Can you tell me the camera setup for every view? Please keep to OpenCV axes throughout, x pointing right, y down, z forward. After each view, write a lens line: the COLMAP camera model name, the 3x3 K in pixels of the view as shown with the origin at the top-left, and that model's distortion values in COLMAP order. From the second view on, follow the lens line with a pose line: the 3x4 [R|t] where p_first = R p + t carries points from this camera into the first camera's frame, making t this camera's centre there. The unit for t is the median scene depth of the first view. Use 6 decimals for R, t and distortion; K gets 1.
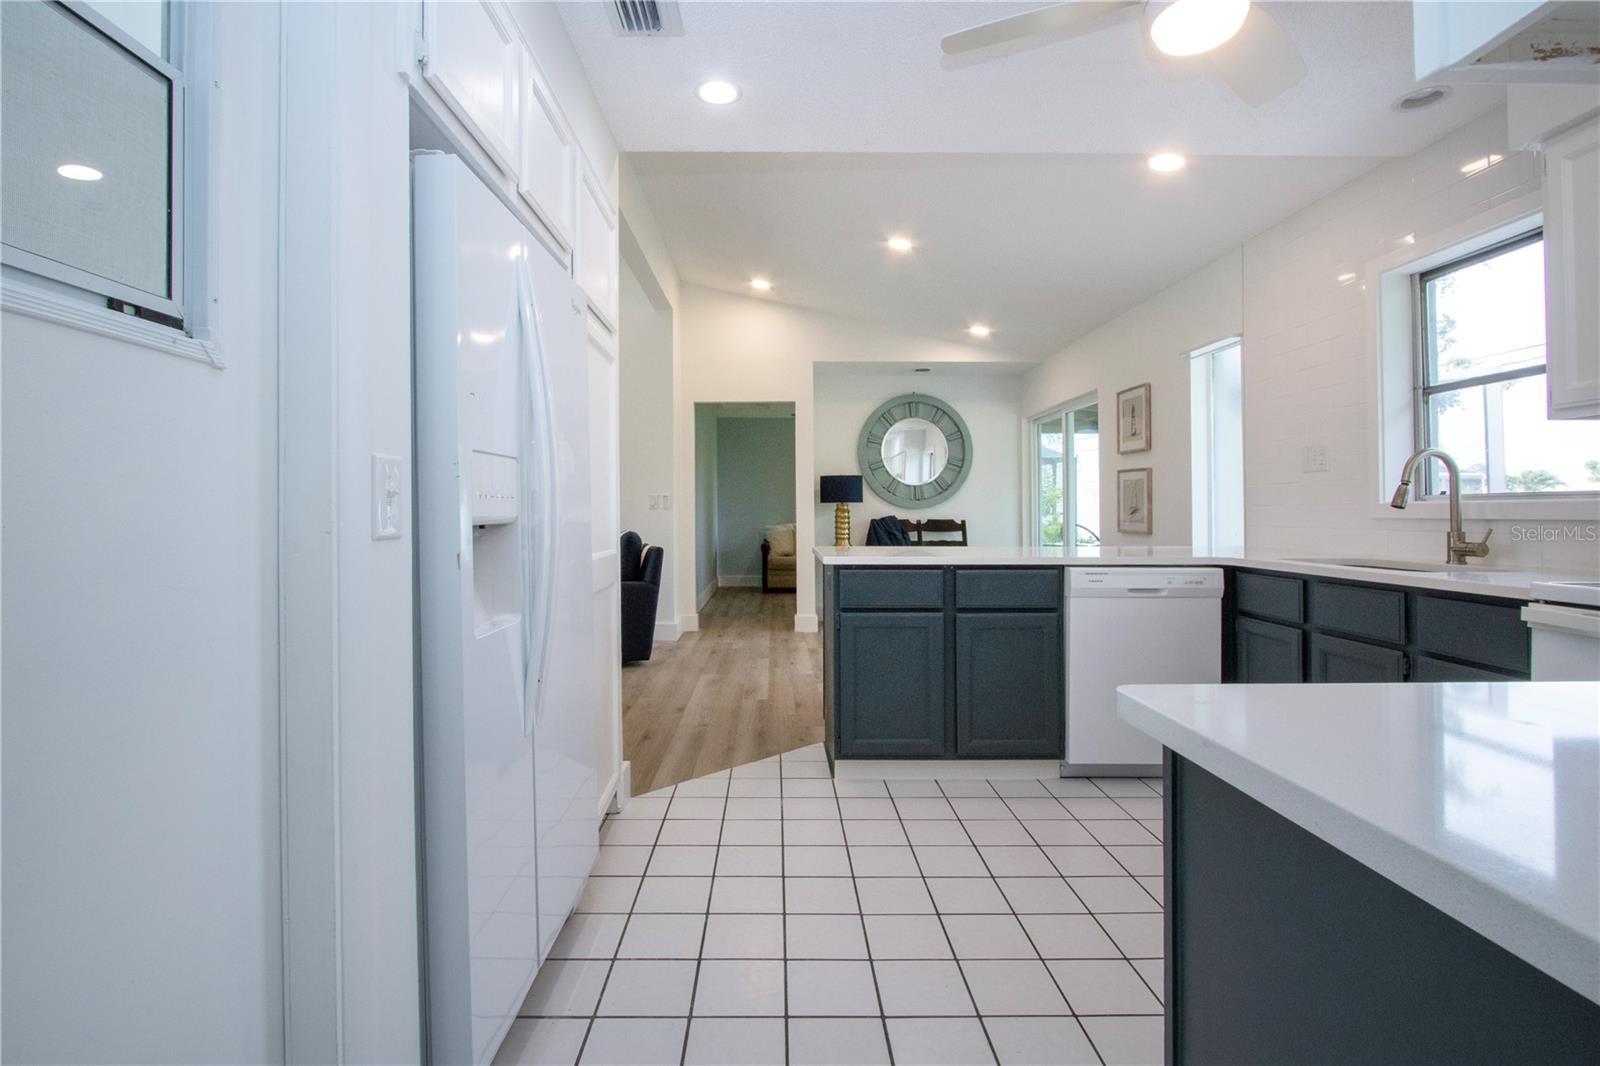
lens RADIAL K [[779.7, 0, 807.3], [0, 779.7, 506.1], [0, 0, 1]] dist [-0.013160, 0.000305]
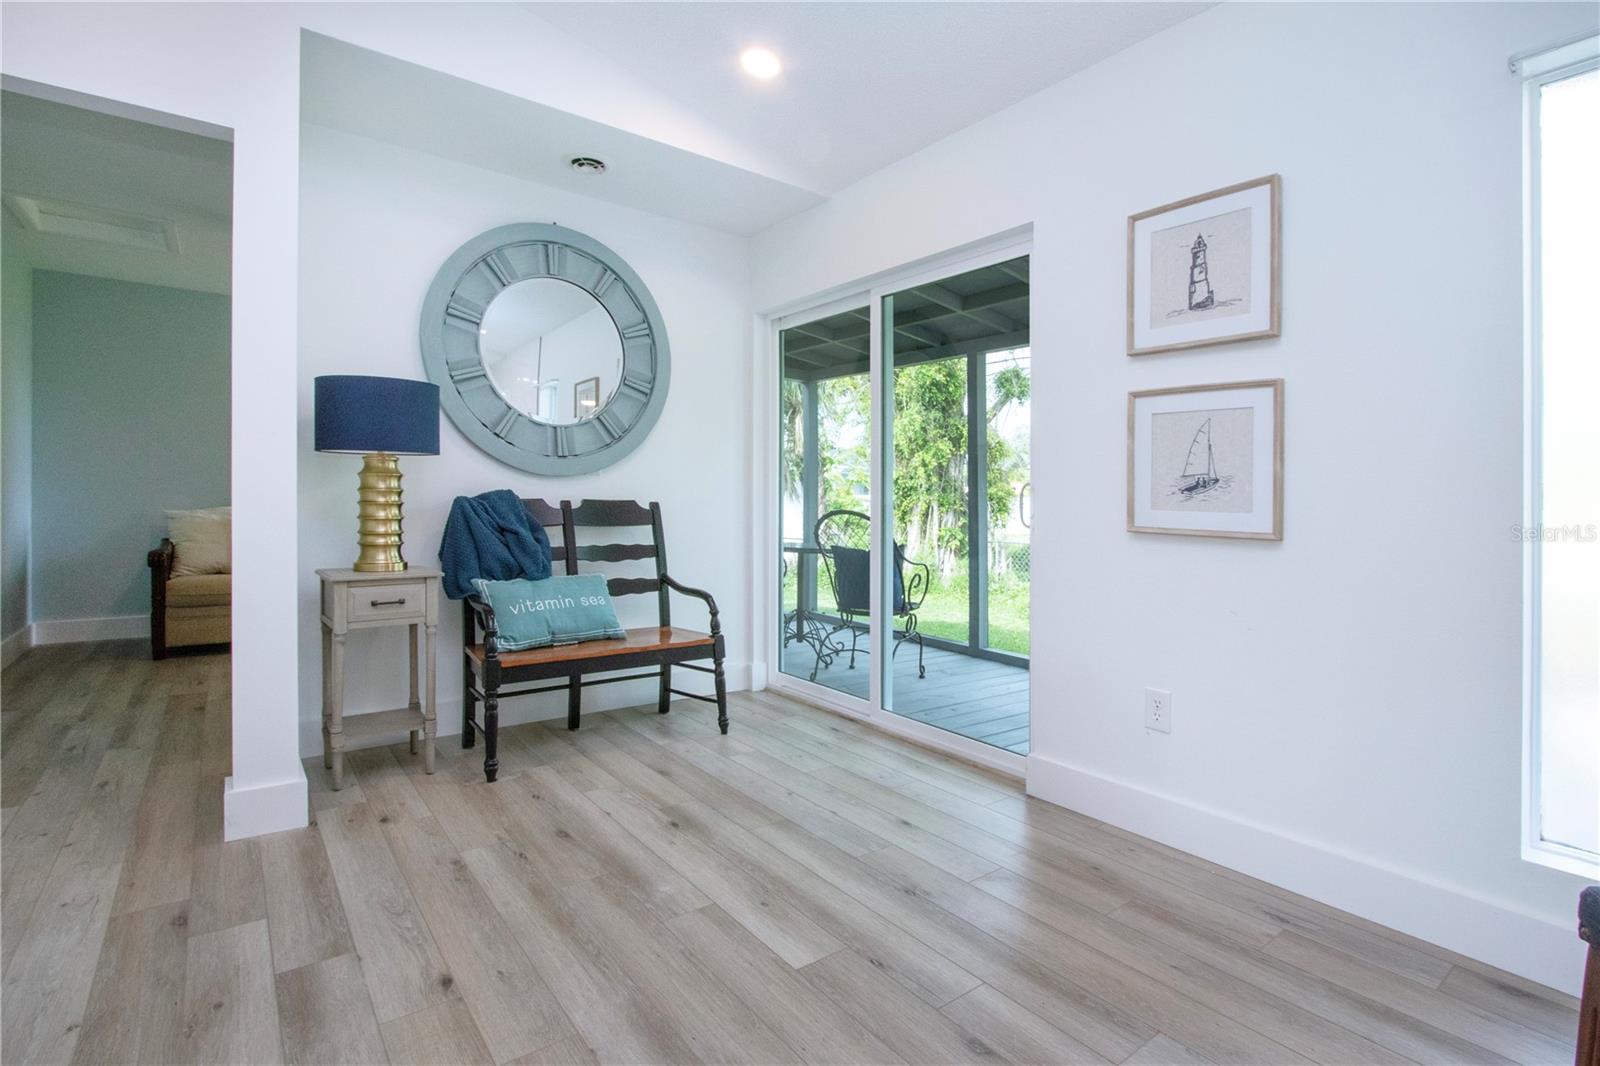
lens RADIAL K [[779.7, 0, 807.3], [0, 779.7, 506.1], [0, 0, 1]] dist [-0.013160, 0.000305]
pose [[0.823448, 0.009502, 0.567312, 0.000929], [-0.020765, 0.999695, 0.013396, 0.011918], [-0.567011, -0.022811, 0.823394, 0.540960]]
